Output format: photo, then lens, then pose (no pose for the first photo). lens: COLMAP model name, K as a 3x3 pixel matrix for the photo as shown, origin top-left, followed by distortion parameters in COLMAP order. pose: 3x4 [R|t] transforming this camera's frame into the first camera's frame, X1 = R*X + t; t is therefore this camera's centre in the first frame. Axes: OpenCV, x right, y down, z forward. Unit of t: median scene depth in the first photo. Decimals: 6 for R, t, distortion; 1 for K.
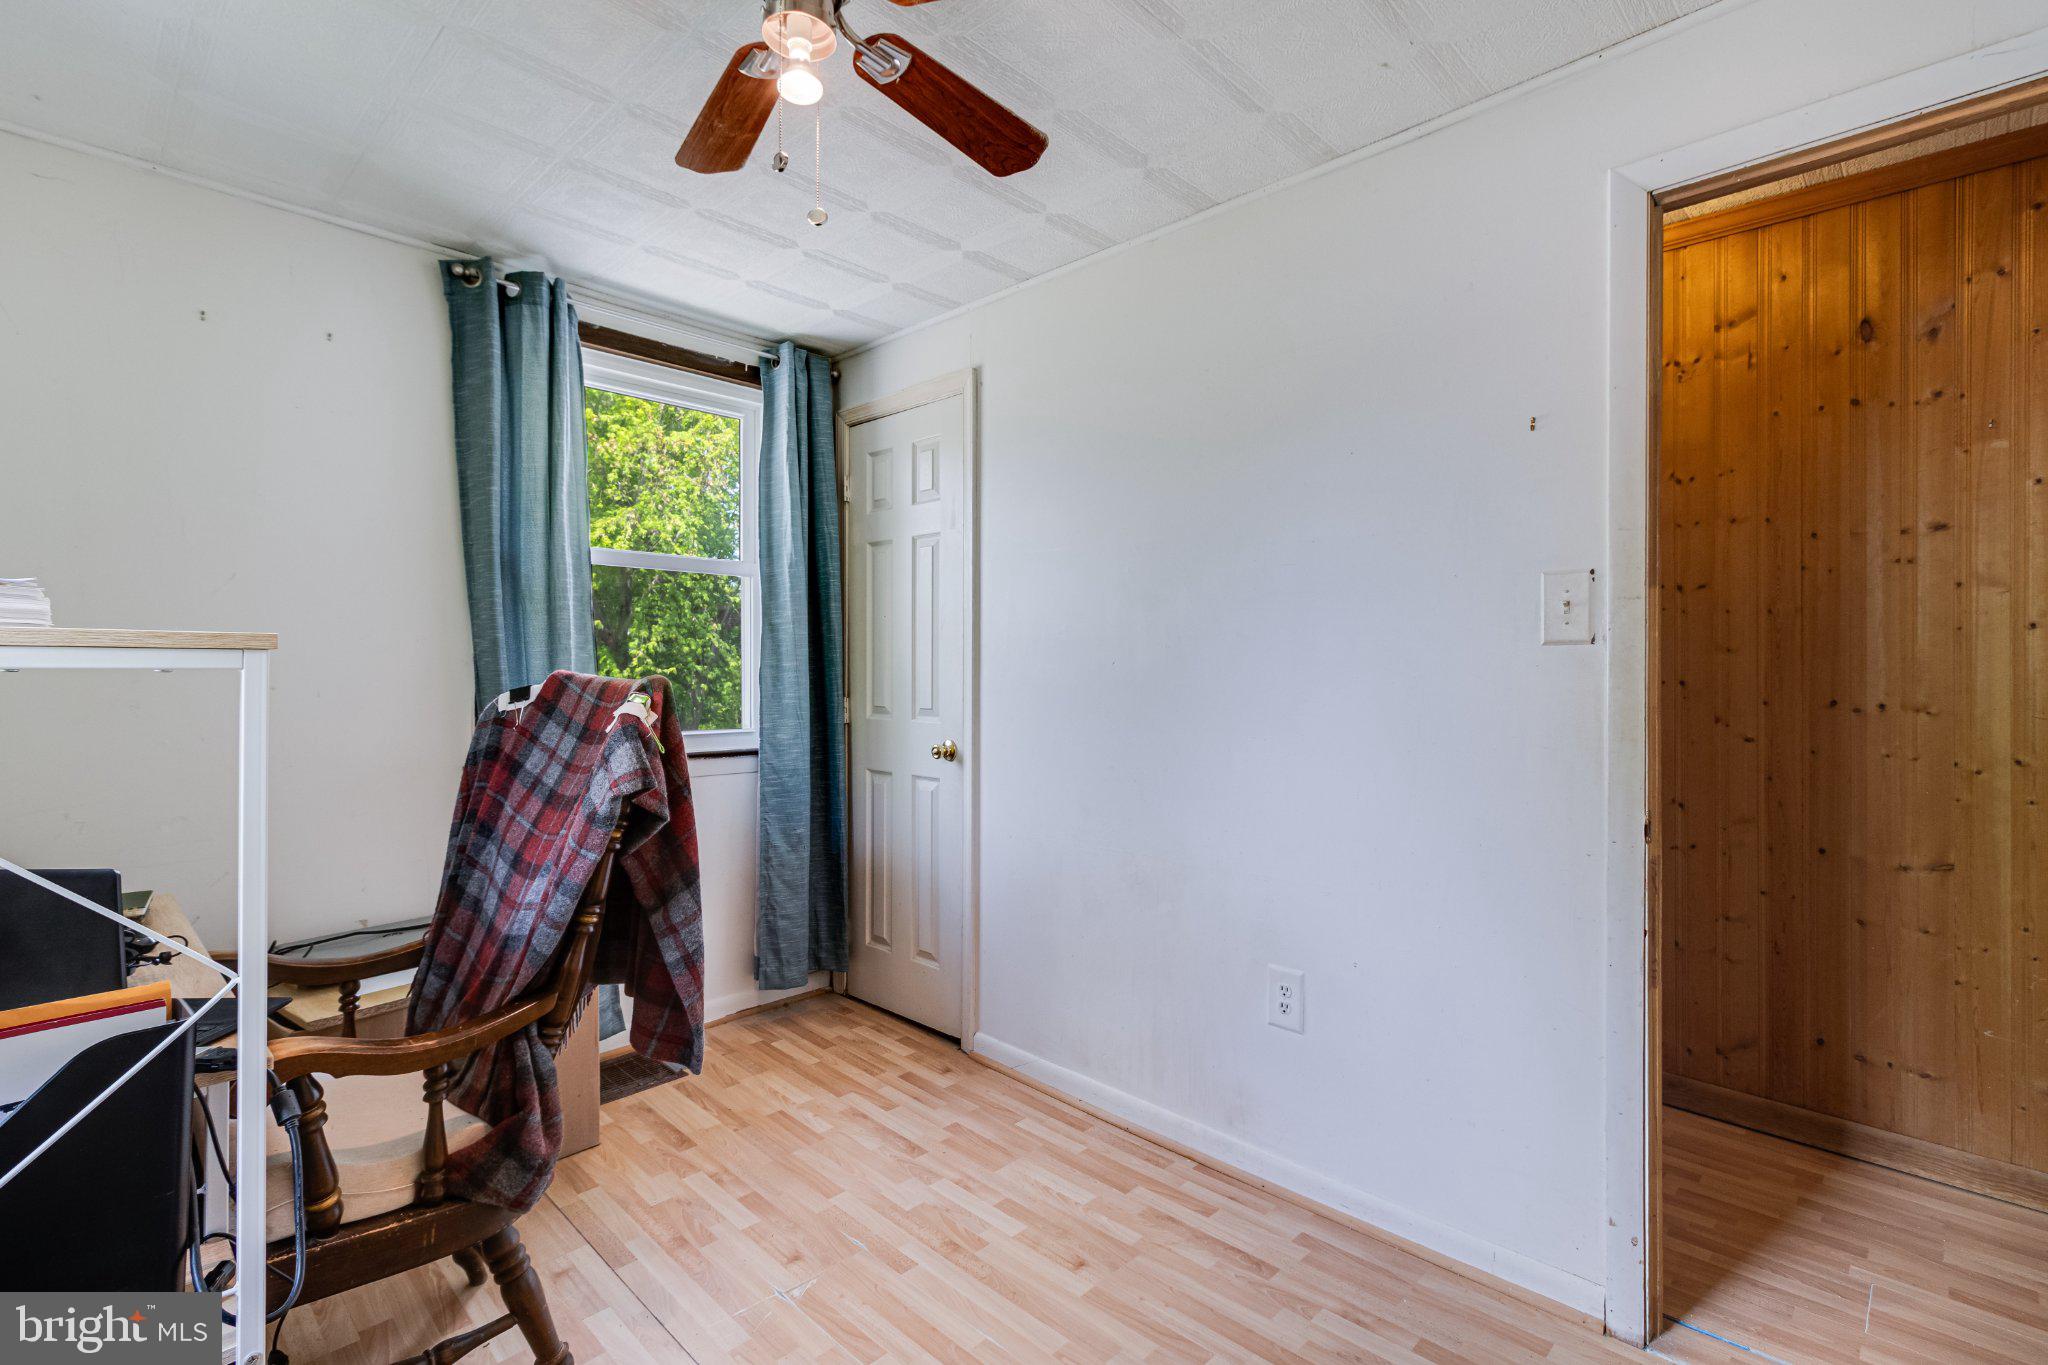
lens RADIAL K [[940.3, 0, 1023.1], [0, 940.3, 669.0], [0, 0, 1]] dist [0.001486, 0.000122]
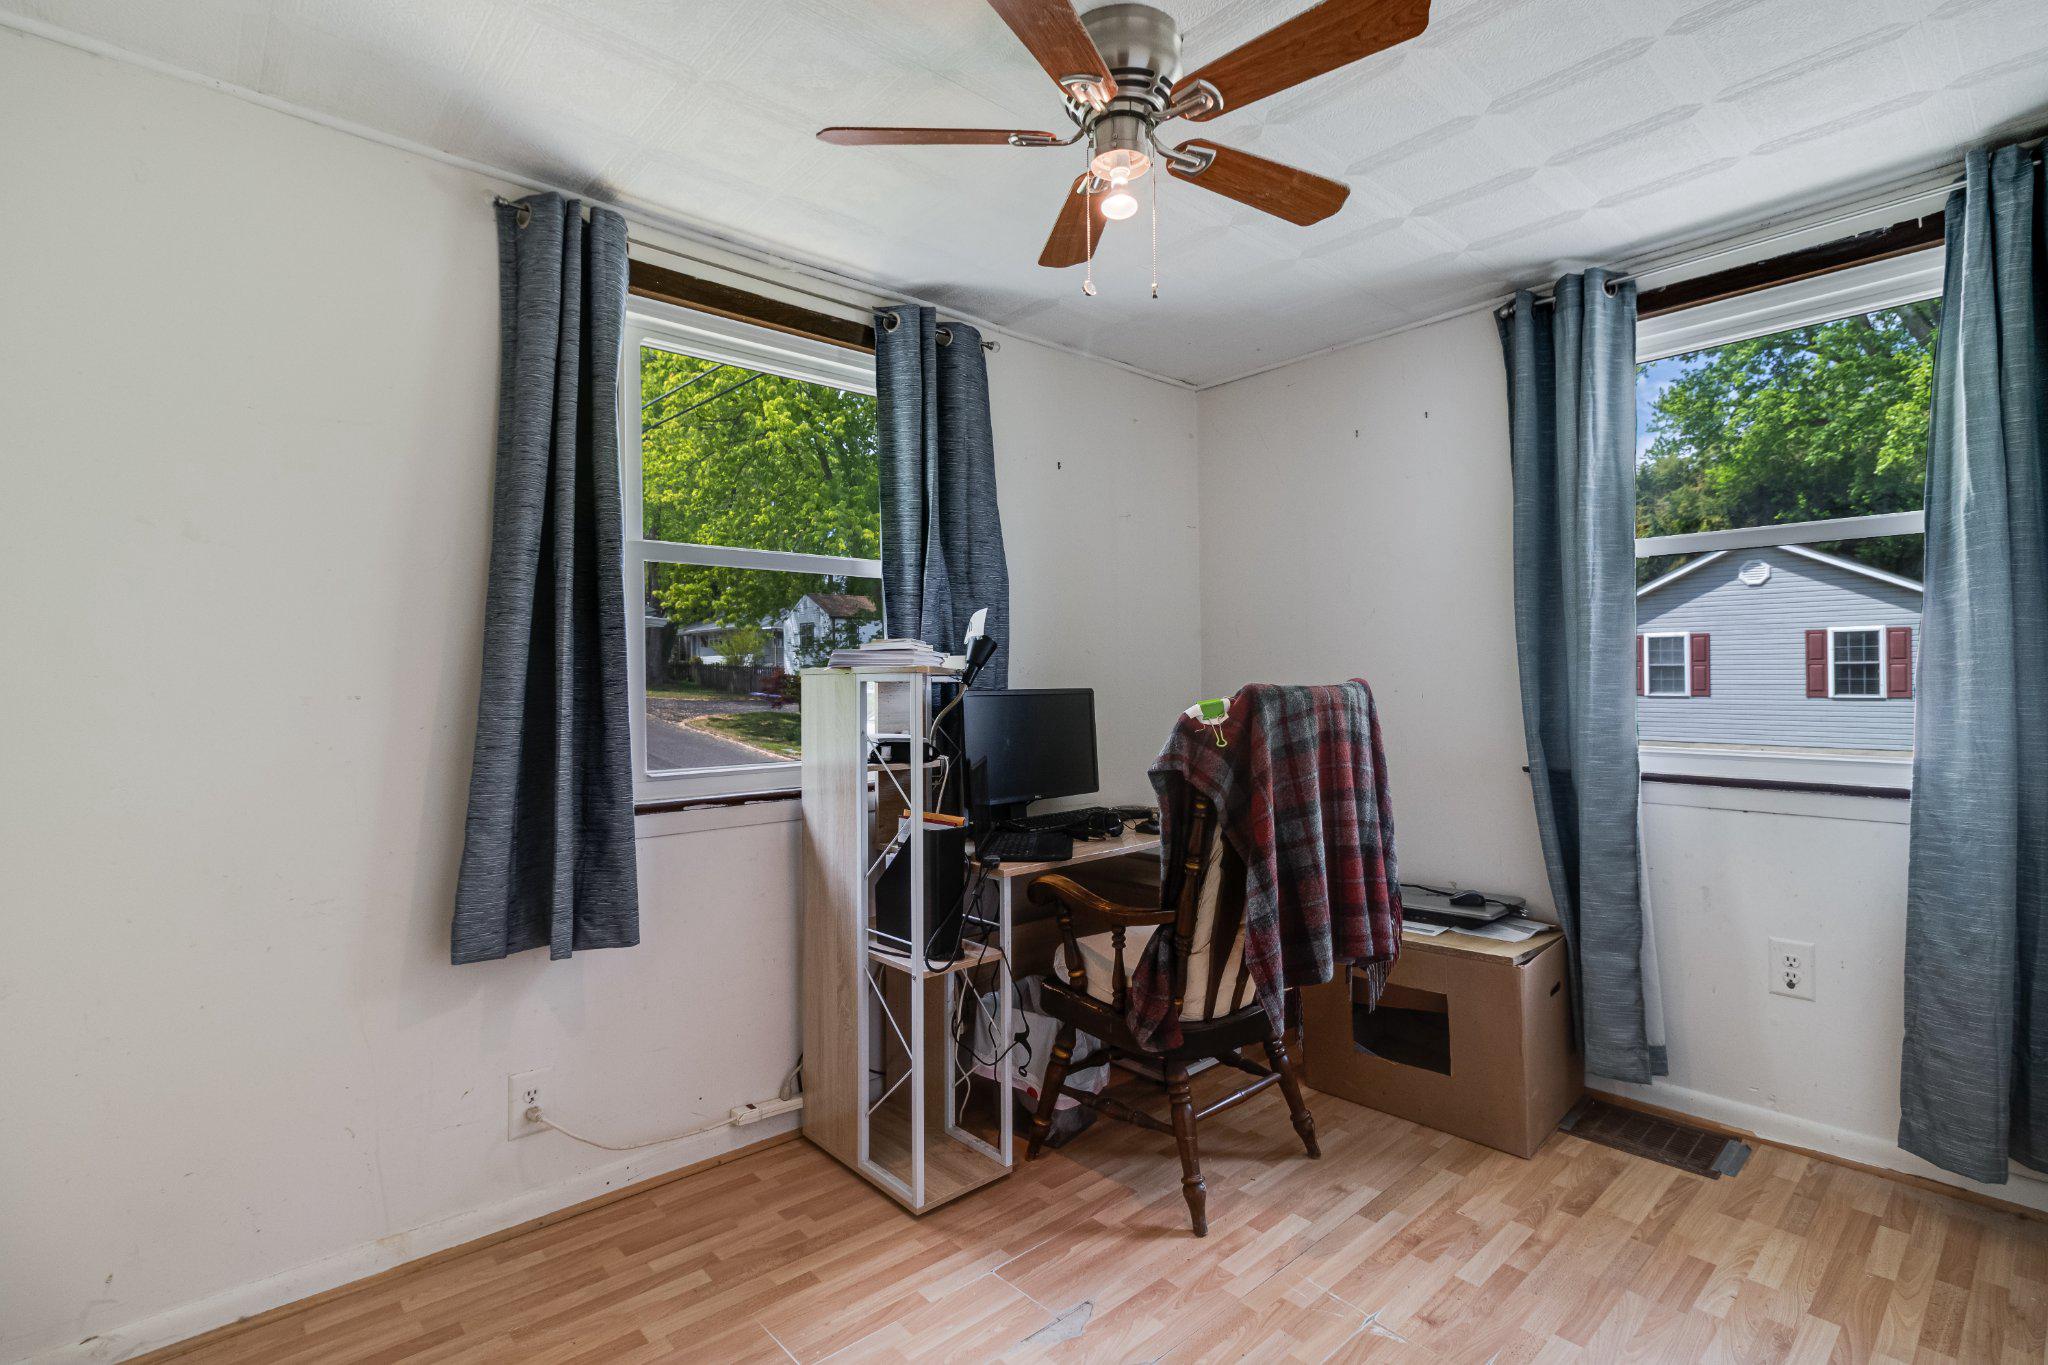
lens RADIAL K [[940.3, 0, 1023.1], [0, 940.3, 669.0], [0, 0, 1]] dist [0.001486, 0.000122]
pose [[-0.068355, -0.012921, -0.997577, 0.498197], [0.010221, 0.999855, -0.013651, 0.001536], [0.997609, -0.011130, -0.068213, 0.478784]]
